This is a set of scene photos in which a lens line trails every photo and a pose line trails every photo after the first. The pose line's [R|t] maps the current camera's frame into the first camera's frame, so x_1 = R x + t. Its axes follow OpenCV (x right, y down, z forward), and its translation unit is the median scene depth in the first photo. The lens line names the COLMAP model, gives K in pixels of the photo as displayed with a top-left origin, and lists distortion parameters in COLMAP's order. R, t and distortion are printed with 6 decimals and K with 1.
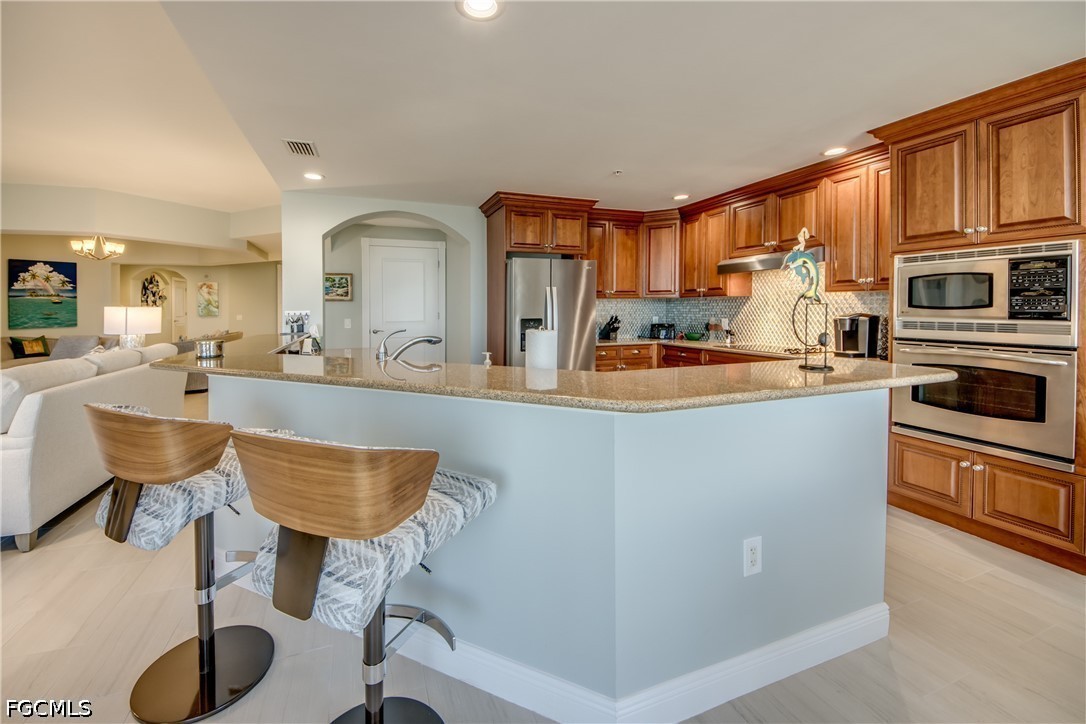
lens RADIAL K [[426.8, 0, 497.2], [0, 426.8, 306.3], [0, 0, 1]] dist [0.000574, -0.011858]
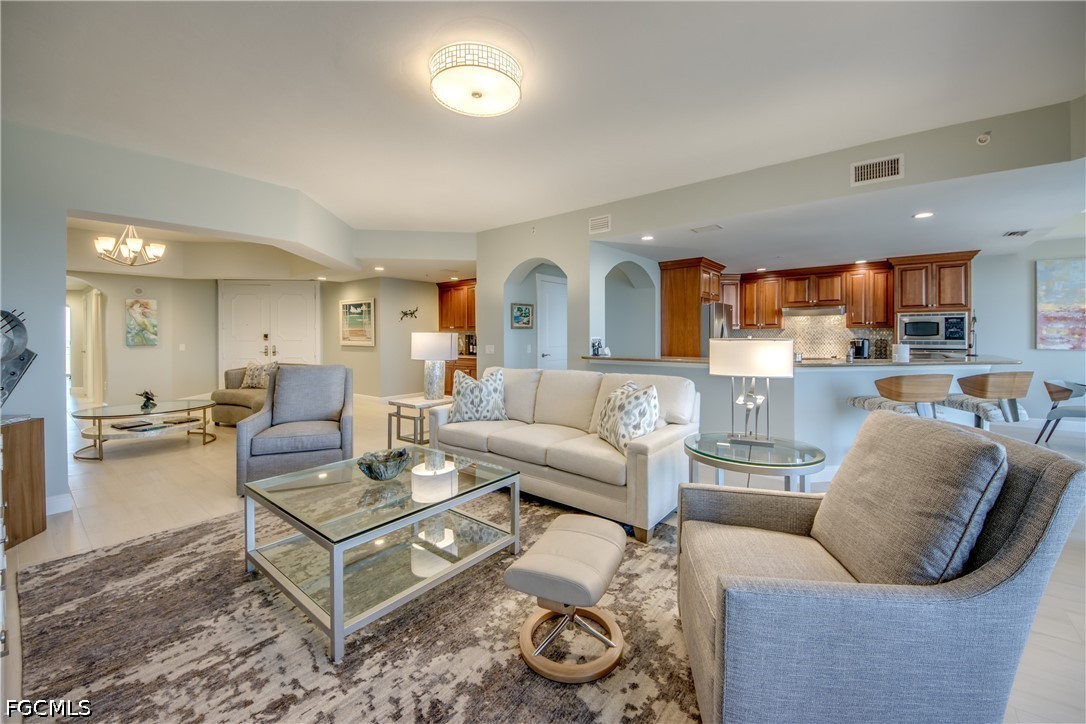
lens RADIAL K [[429.0, 0, 570.4], [0, 429.0, 332.5], [0, 0, 1]] dist [-0.022200, 0.005822]
pose [[0.836396, 0.005972, 0.548093, -1.250525], [-0.003614, 0.999979, -0.005380, 0.003926], [-0.548114, 0.002519, 0.836400, 0.018023]]
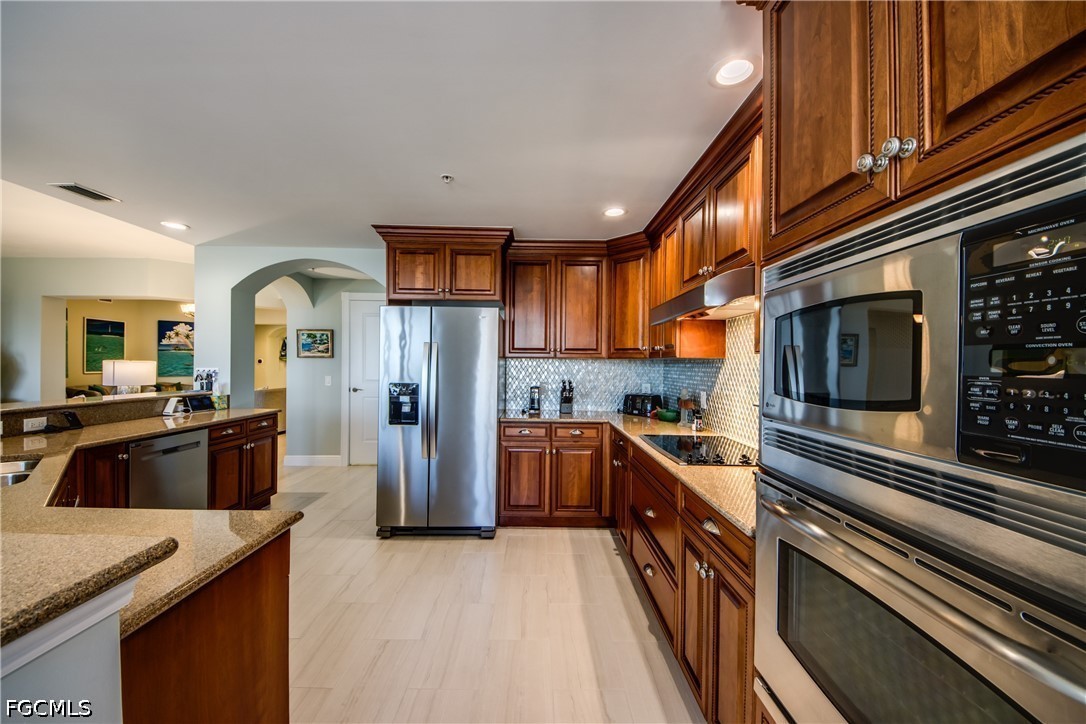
lens RADIAL K [[415.8, 0, 527.4], [0, 415.8, 363.6], [0, 0, 1]] dist [0.000220, -0.011012]
pose [[0.945267, 0.018159, -0.325791, 0.572512], [-0.018115, 0.999831, 0.003169, -0.014531], [0.325793, 0.002906, 0.945437, 0.360528]]
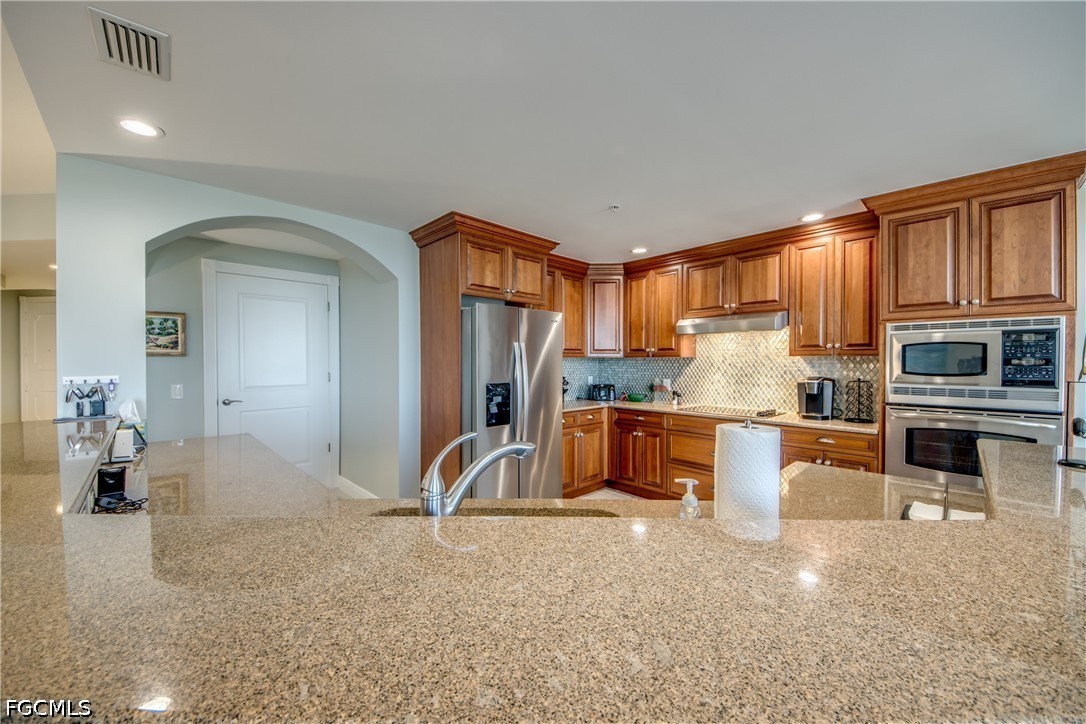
lens RADIAL K [[427.6, 0, 543.0], [0, 427.6, 362.0], [0, 0, 1]] dist [0.001865, -0.011287]
pose [[0.908424, 0.007139, 0.417990, -0.170799], [-0.008608, 0.999962, 0.001629, -0.012816], [-0.417962, -0.005078, 0.908450, 0.271112]]
